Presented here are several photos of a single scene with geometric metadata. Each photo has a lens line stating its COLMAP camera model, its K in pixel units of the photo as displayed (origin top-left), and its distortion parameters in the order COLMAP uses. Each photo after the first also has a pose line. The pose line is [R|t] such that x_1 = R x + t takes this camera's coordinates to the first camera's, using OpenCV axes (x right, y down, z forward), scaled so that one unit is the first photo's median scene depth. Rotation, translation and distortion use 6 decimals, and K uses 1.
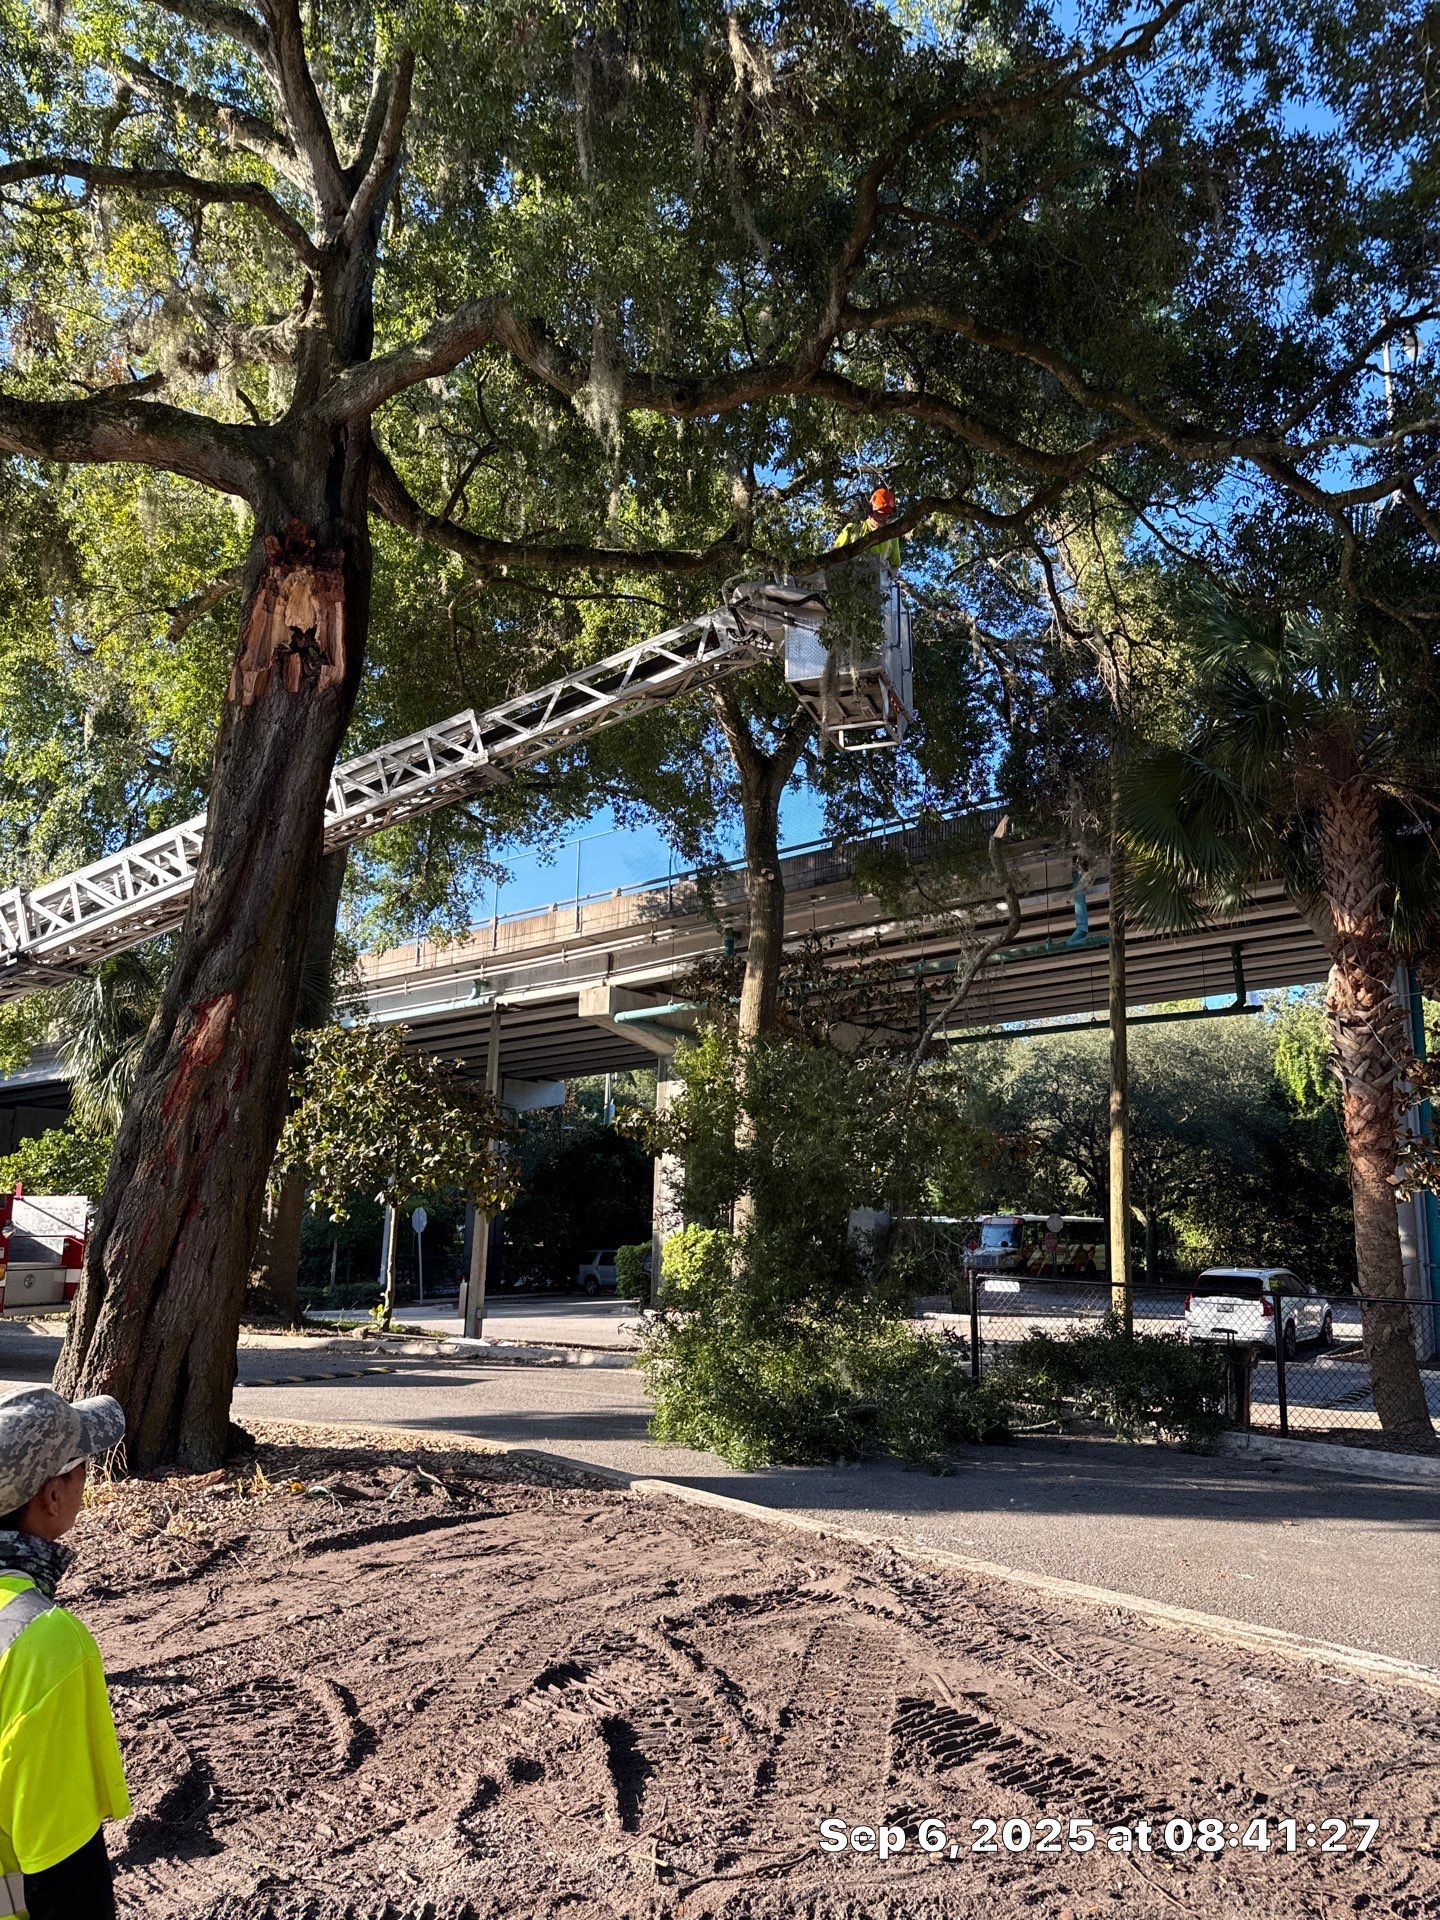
lens RADIAL K [[1343.7, 0, 728.6], [0, 1343.7, 971.8], [0, 0, 1]] dist [0.092217, -0.093660]
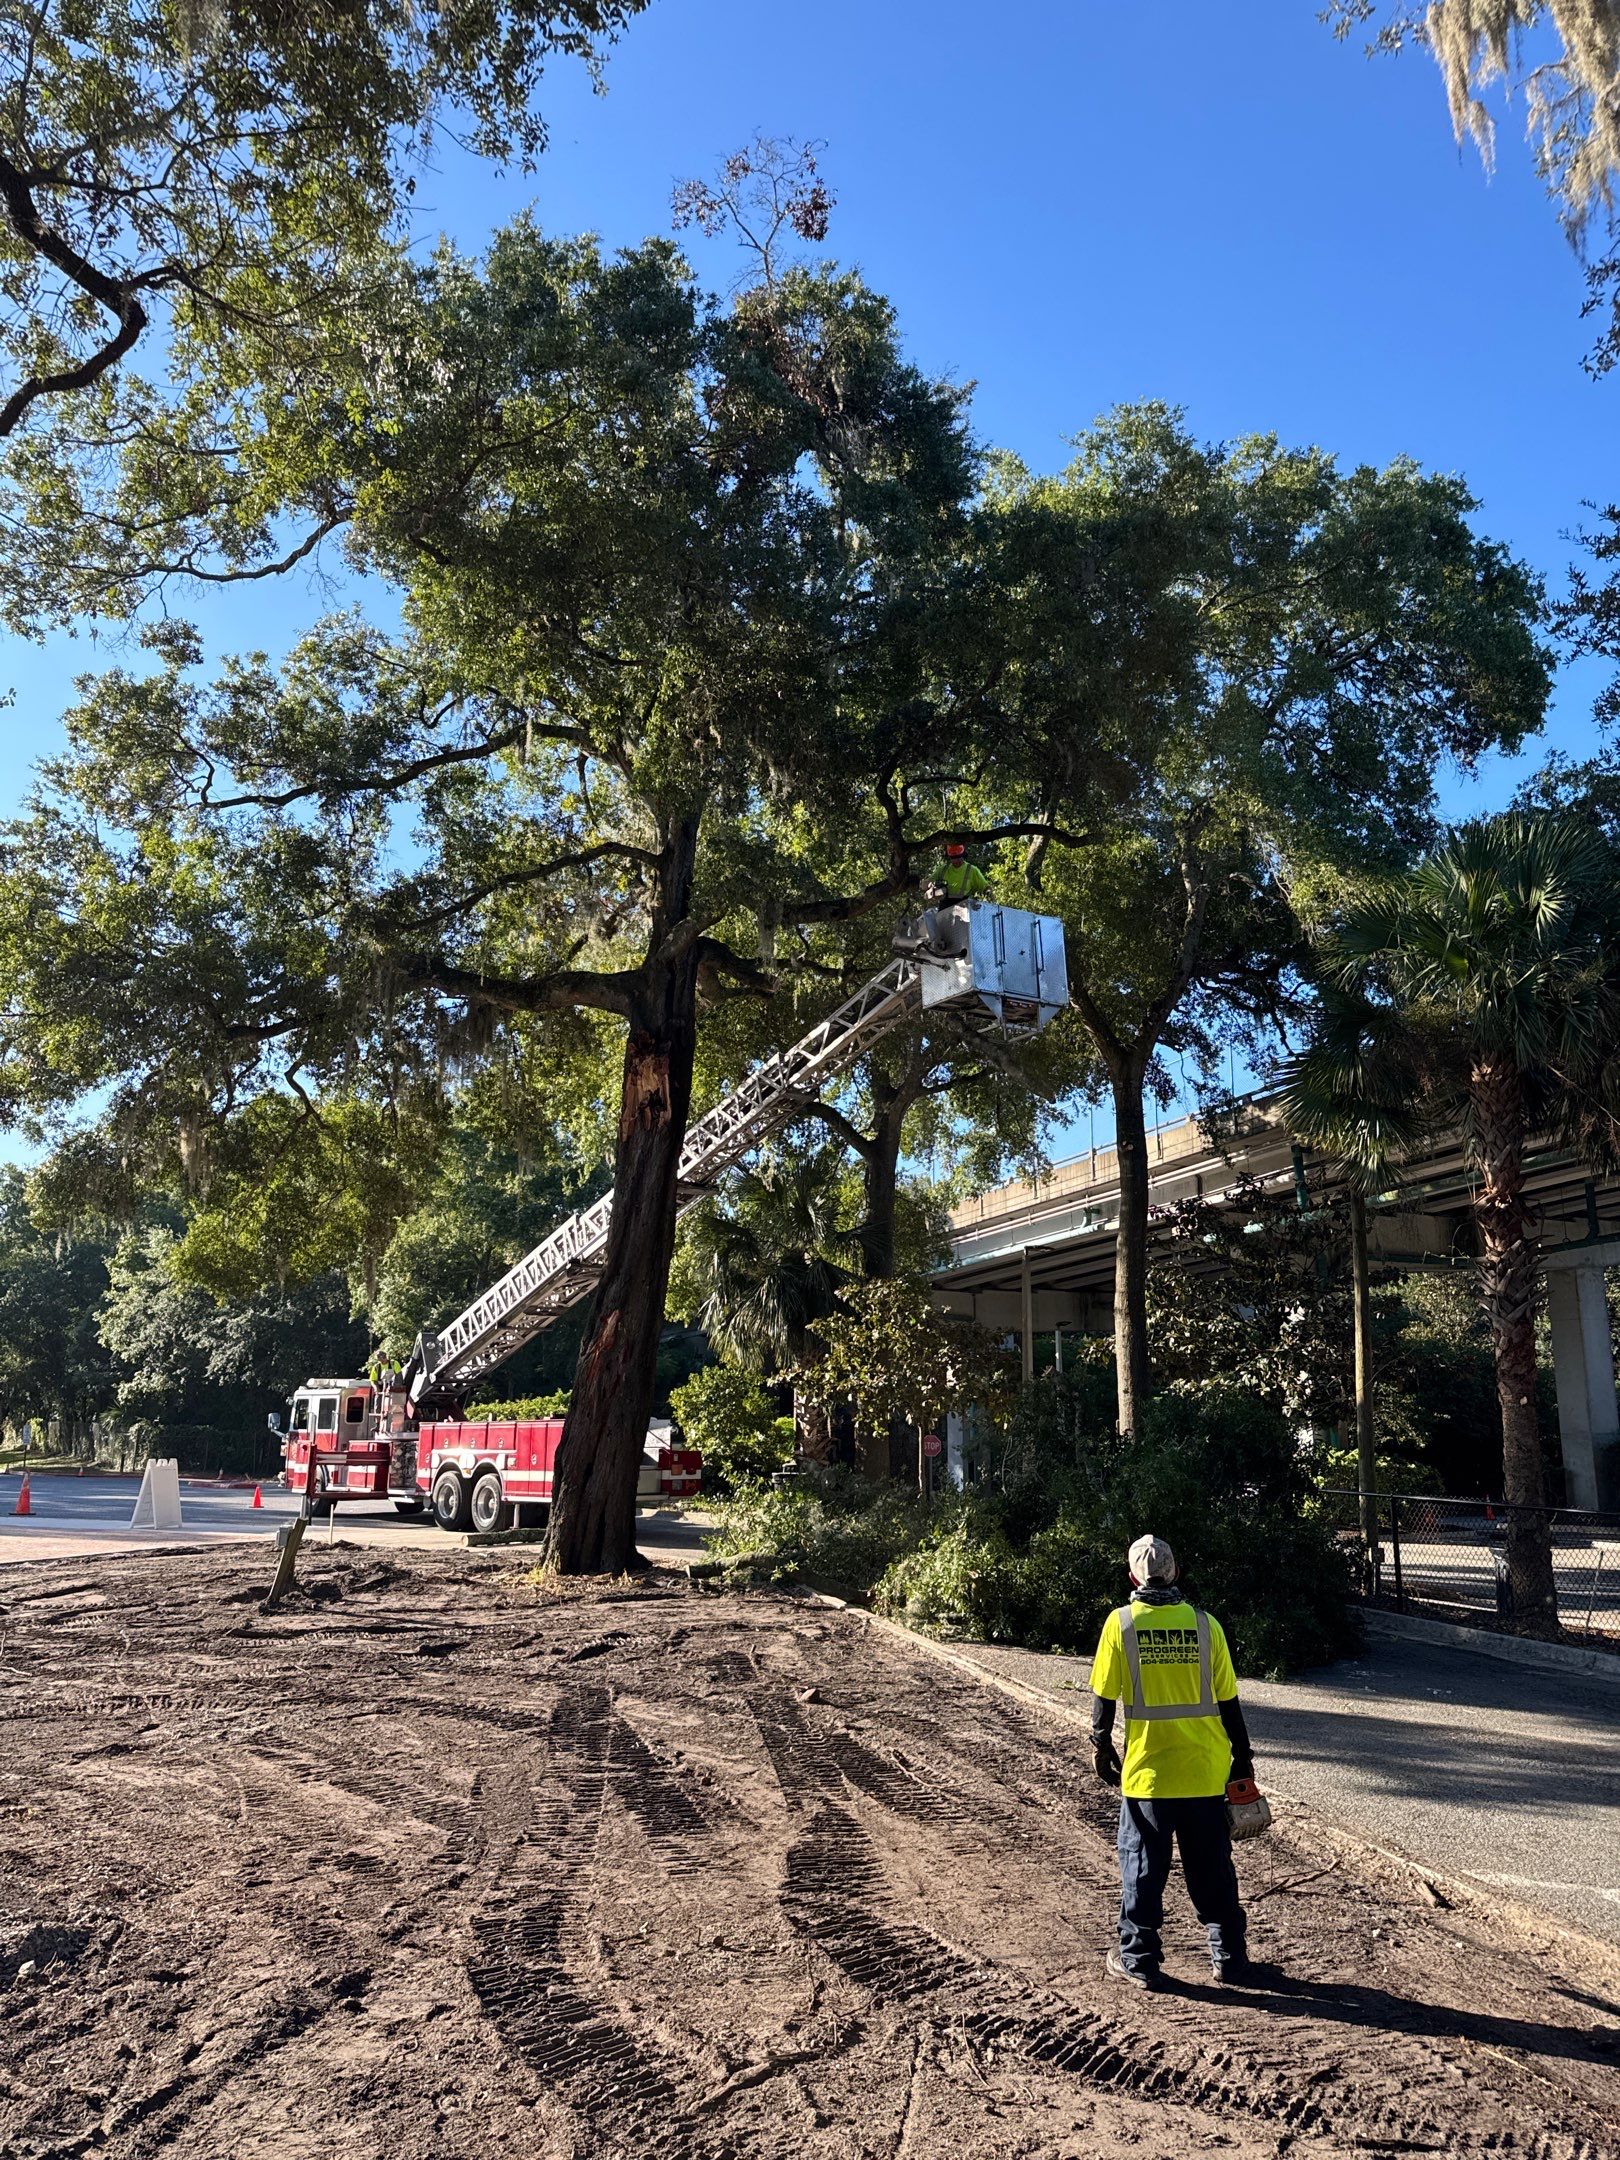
lens RADIAL K [[1511.7, 0, 798.2], [0, 1511.7, 1101.5], [0, 0, 1]] dist [0.092217, -0.093660]
pose [[0.867171, -0.113799, -0.484835, 0.558272], [0.096796, 0.993490, -0.060060, -0.075901], [0.488514, 0.005152, 0.872541, -0.419724]]
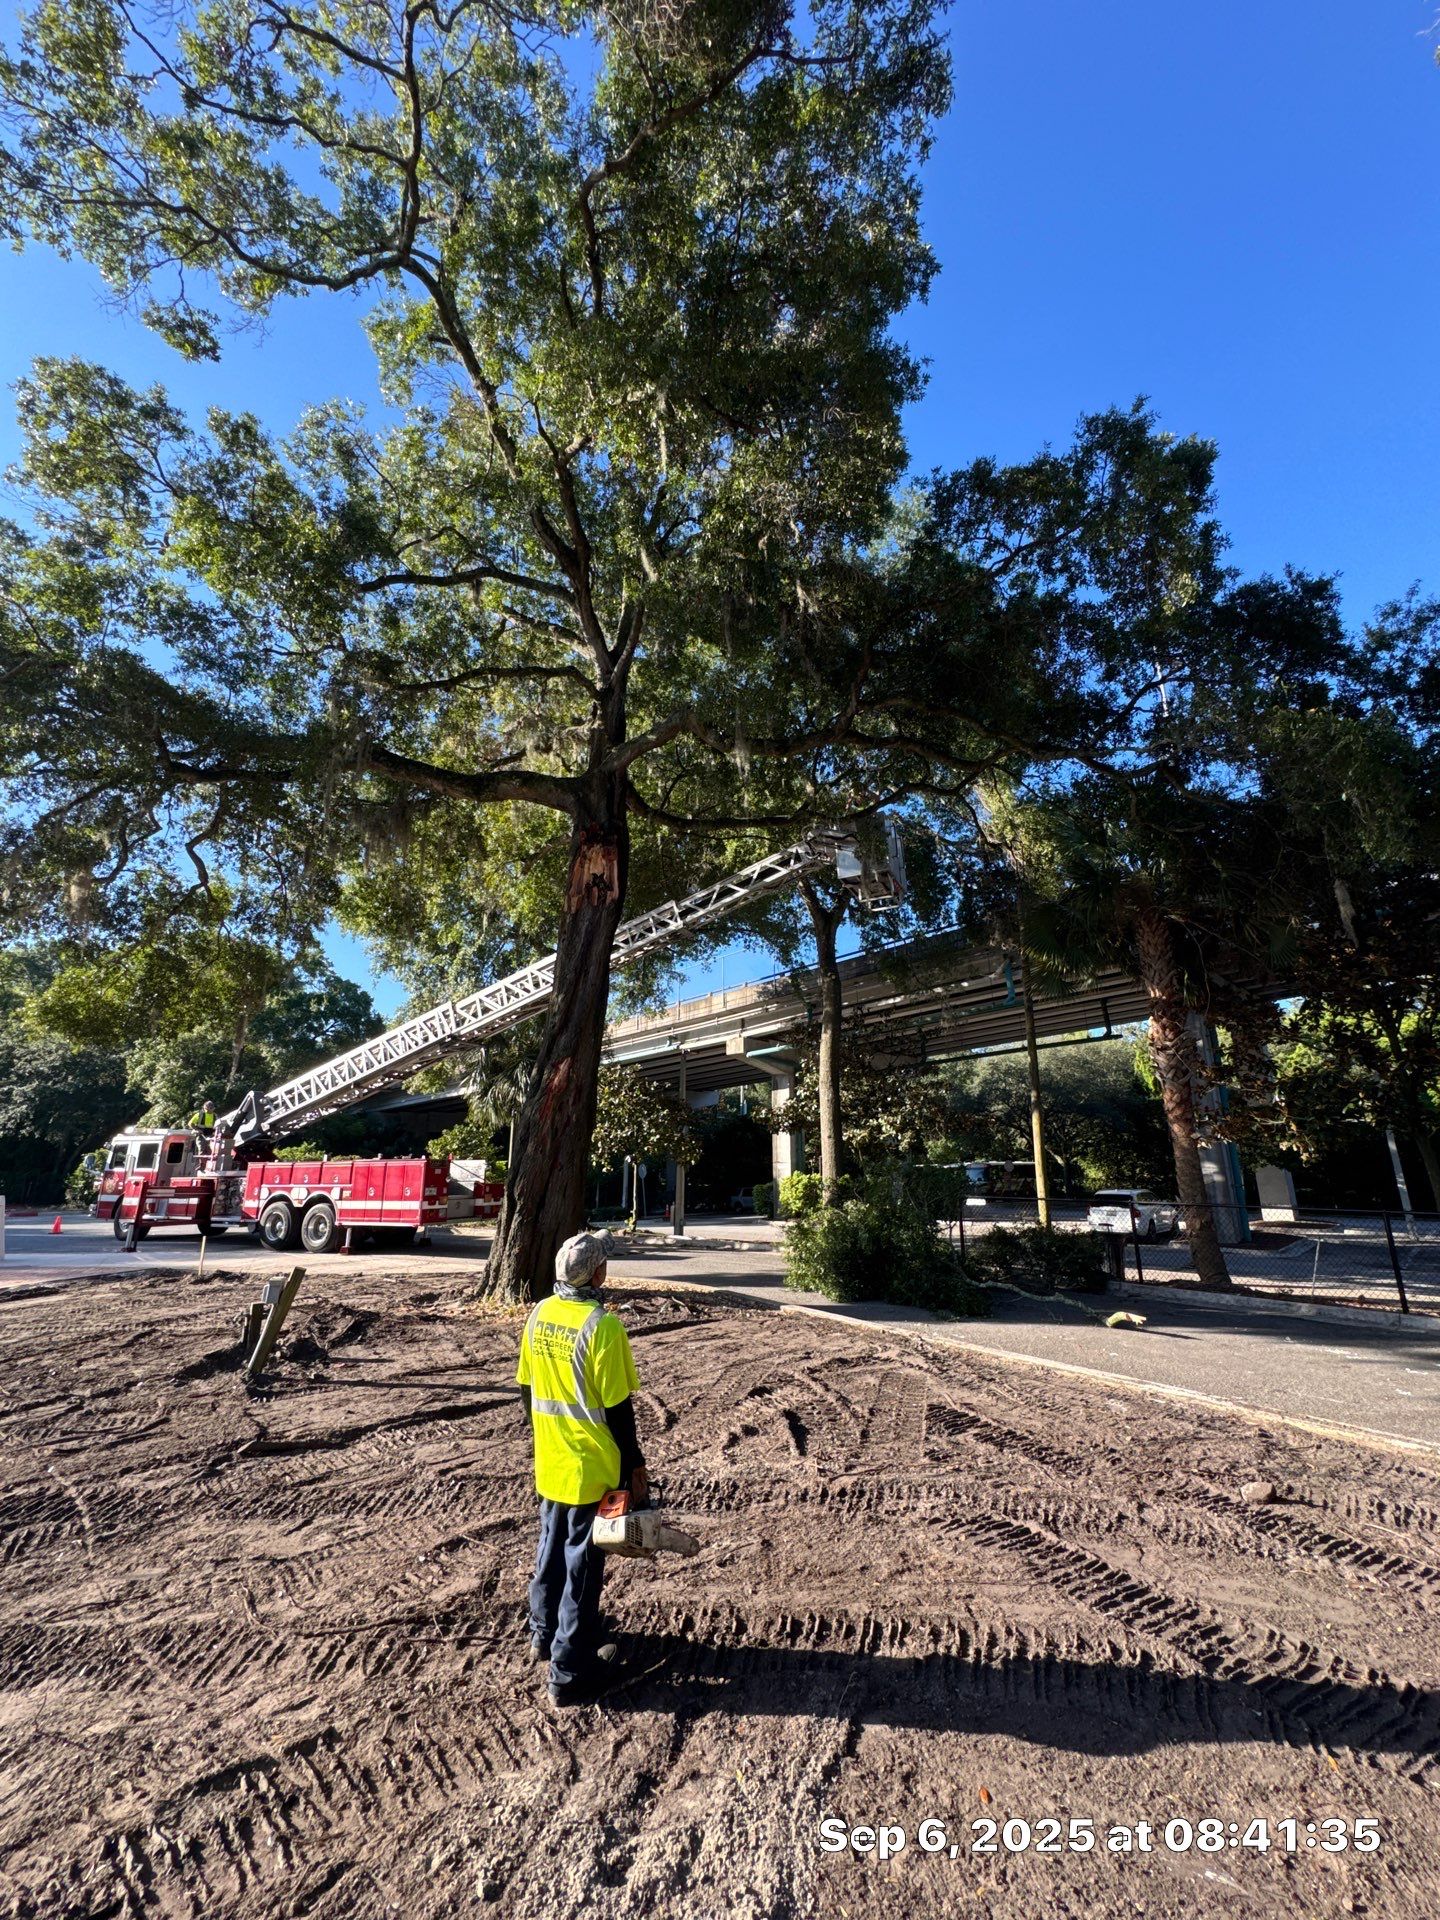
lens RADIAL K [[771.3, 0, 721.6], [0, 771.3, 960.1], [0, 0, 1]] dist [-0.001548, 0.000851]
pose [[0.993298, -0.047109, -0.105546, -0.009812], [0.038234, 0.995682, -0.084594, -0.013706], [0.109075, 0.079992, 0.990810, -0.076416]]
